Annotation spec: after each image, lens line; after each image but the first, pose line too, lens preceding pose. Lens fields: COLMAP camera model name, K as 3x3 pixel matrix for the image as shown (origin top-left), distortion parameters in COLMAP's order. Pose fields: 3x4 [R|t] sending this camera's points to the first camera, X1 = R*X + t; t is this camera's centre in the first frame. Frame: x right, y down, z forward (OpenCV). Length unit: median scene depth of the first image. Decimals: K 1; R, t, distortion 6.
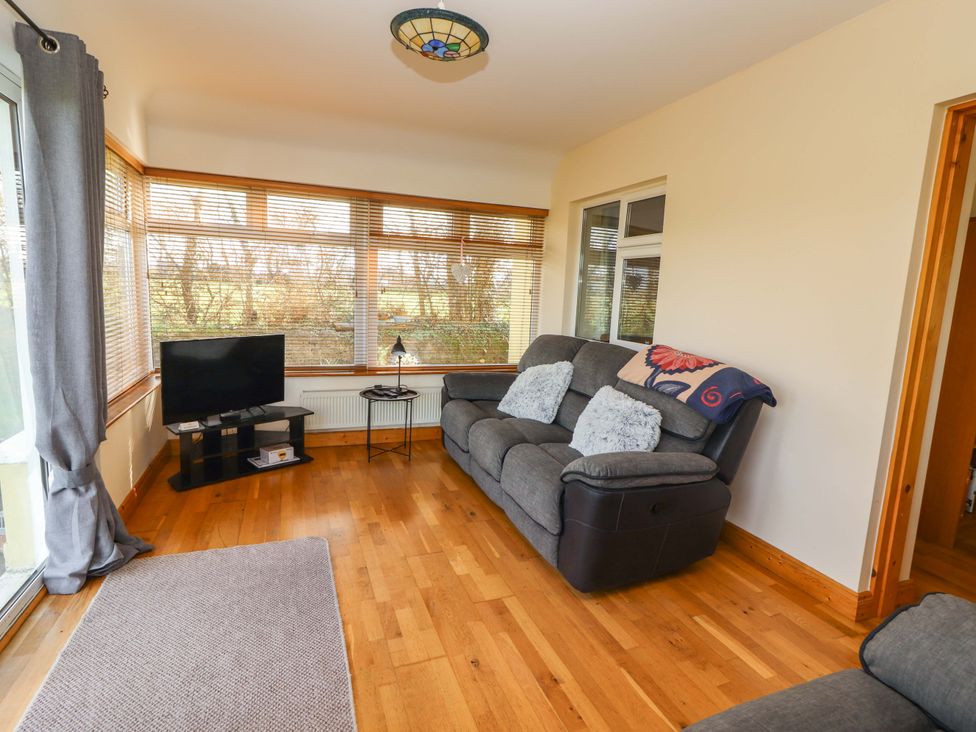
lens RADIAL K [[507.1, 0, 487.4], [0, 507.1, 361.6], [0, 0, 1]] dist [-0.000284, 0.001051]
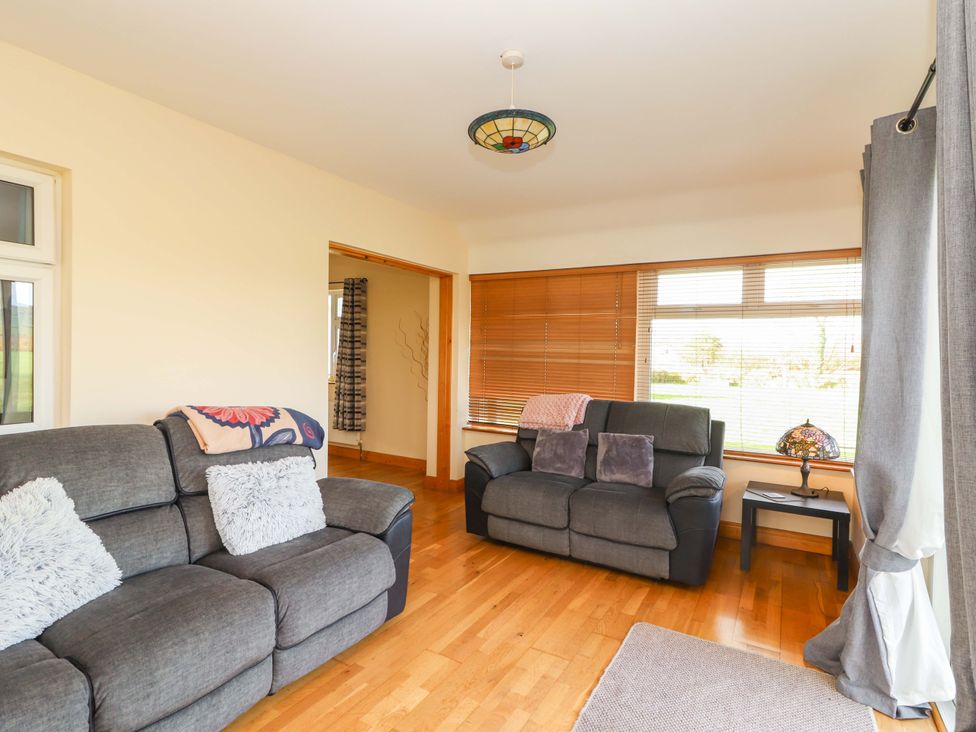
lens RADIAL K [[507.1, 0, 487.4], [0, 507.1, 361.6], [0, 0, 1]] dist [-0.000284, 0.001051]
pose [[-0.619966, -0.057077, 0.782550, -0.802588], [0.076927, 0.988124, 0.133015, -0.239897], [-0.780849, 0.142664, -0.608212, 1.472756]]
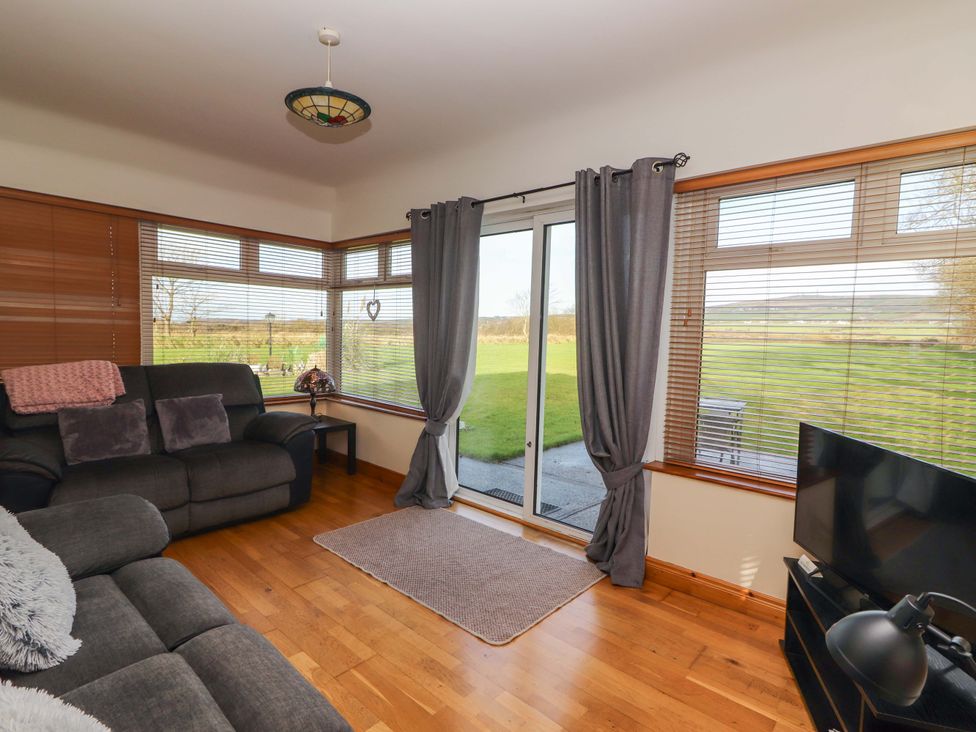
lens RADIAL K [[507.1, 0, 487.4], [0, 507.1, 361.6], [0, 0, 1]] dist [-0.000284, 0.001051]
pose [[-0.891092, -0.034761, -0.452489, 0.074190], [-0.128312, 0.975678, 0.177733, -0.267108], [0.435305, 0.216436, -0.873879, 1.927274]]
